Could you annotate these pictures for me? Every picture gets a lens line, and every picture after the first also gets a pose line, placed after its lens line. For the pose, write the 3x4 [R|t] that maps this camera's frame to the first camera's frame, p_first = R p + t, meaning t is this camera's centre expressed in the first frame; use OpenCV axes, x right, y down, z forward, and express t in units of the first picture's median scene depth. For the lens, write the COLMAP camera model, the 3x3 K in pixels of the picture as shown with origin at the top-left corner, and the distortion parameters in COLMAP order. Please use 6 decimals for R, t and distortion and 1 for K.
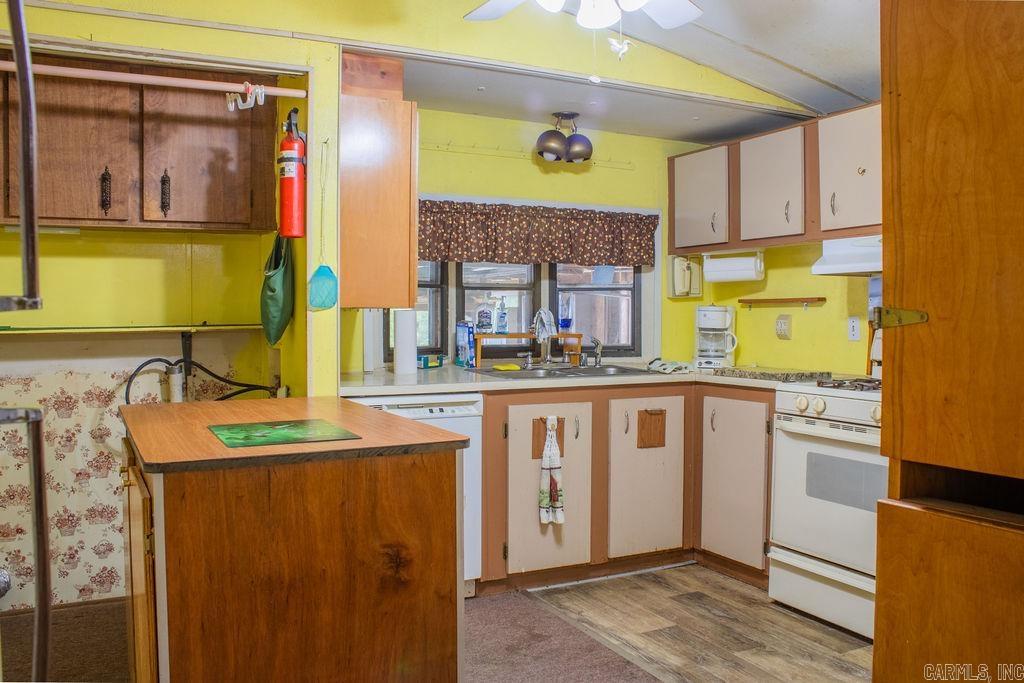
lens RADIAL K [[849.7, 0, 512.0], [0, 849.7, 341.5], [0, 0, 1]] dist [-0.158460, 0.114694]
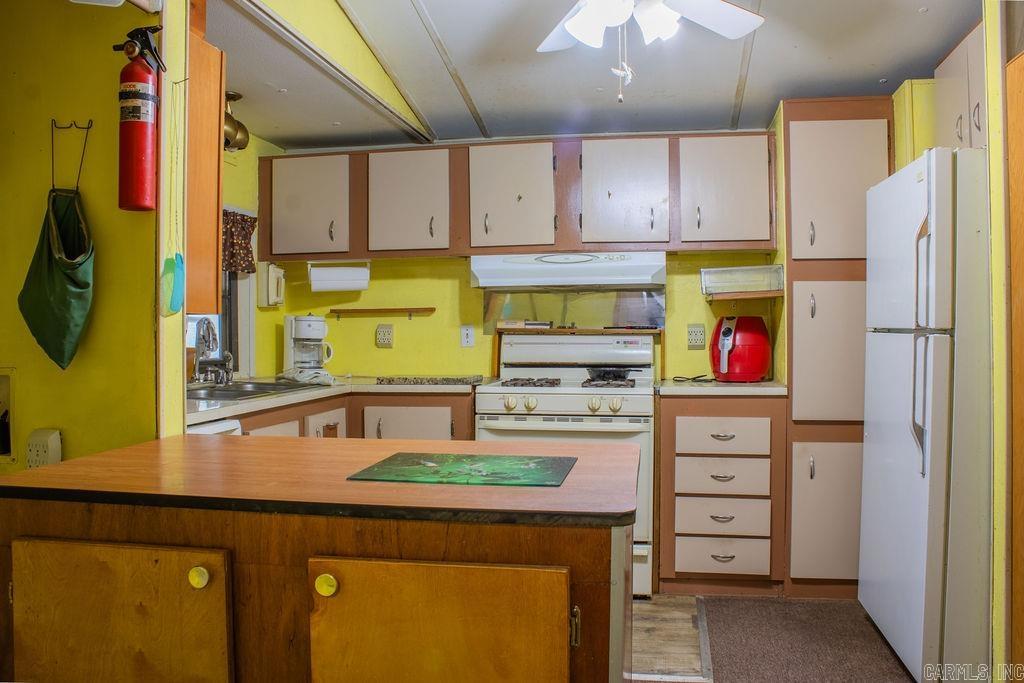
lens RADIAL K [[849.7, 0, 512.0], [0, 849.7, 341.5], [0, 0, 1]] dist [-0.158460, 0.114694]
pose [[0.610627, -0.016901, 0.791738, -0.454162], [0.031049, 0.999514, -0.002611, -0.003349], [-0.791310, 0.026177, 0.610855, 0.258286]]
